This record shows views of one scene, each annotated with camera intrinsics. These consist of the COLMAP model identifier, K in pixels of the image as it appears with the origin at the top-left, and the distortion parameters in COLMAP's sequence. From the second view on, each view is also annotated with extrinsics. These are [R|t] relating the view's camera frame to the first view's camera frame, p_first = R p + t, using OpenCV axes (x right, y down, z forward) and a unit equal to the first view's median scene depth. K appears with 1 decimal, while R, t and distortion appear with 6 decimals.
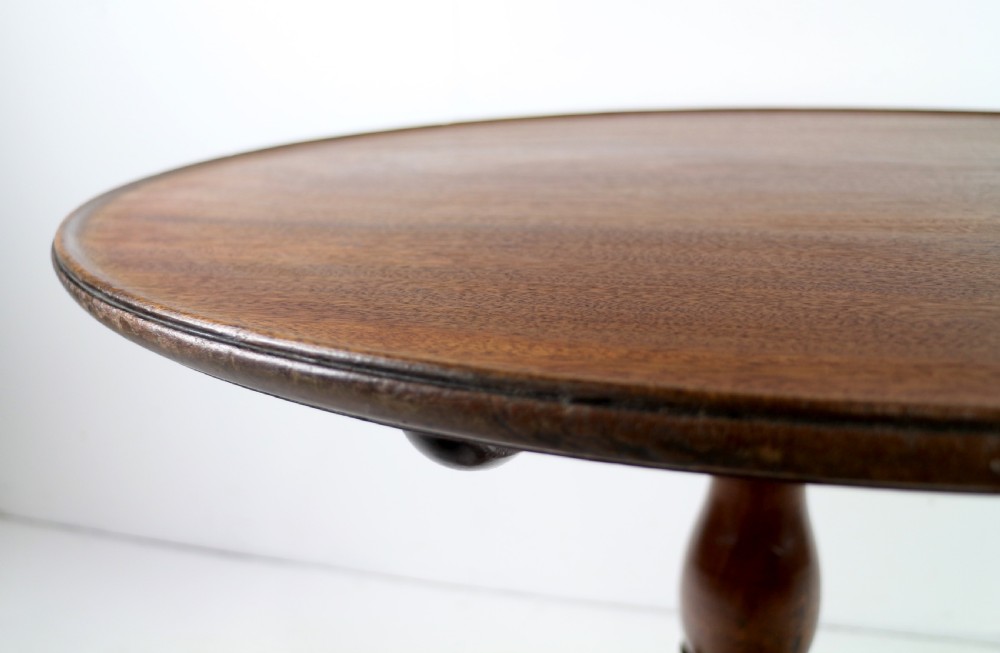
lens RADIAL K [[845.0, 0, 500.0], [0, 845.0, 326.5], [0, 0, 1]] dist [-0.152923, 0.000264]
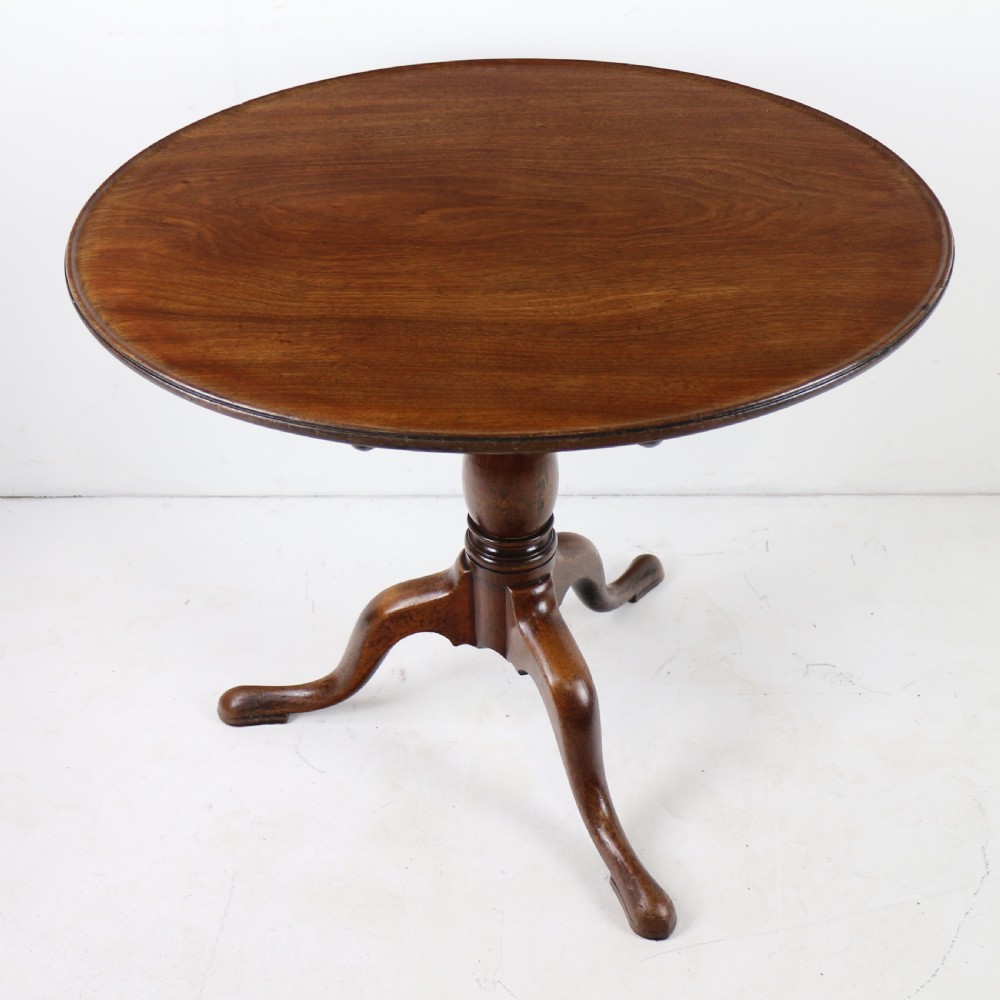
lens RADIAL K [[1263.6, 0, 488.1], [0, 1263.6, 497.9], [0, 0, 1]] dist [-0.159010, 0.072650]
pose [[0.974981, -0.114097, 0.190774, -0.523330], [0.047703, 0.945619, 0.321758, -1.134024], [-0.217111, -0.304607, 0.927403, -3.411529]]
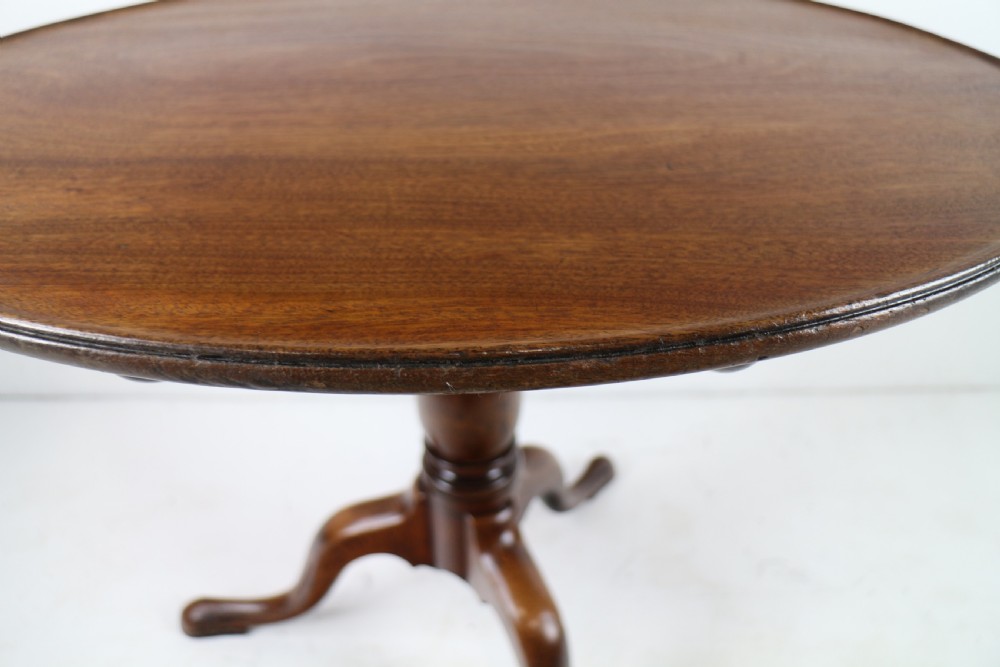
lens RADIAL K [[764.0, 0, 500.0], [0, 764.0, 333.5], [0, 0, 1]] dist [-0.156968, 0.096929]
pose [[0.965674, -0.105810, 0.237230, 0.241582], [0.040575, 0.963510, 0.264581, -0.241315], [-0.256569, -0.245873, 0.934729, -0.353235]]
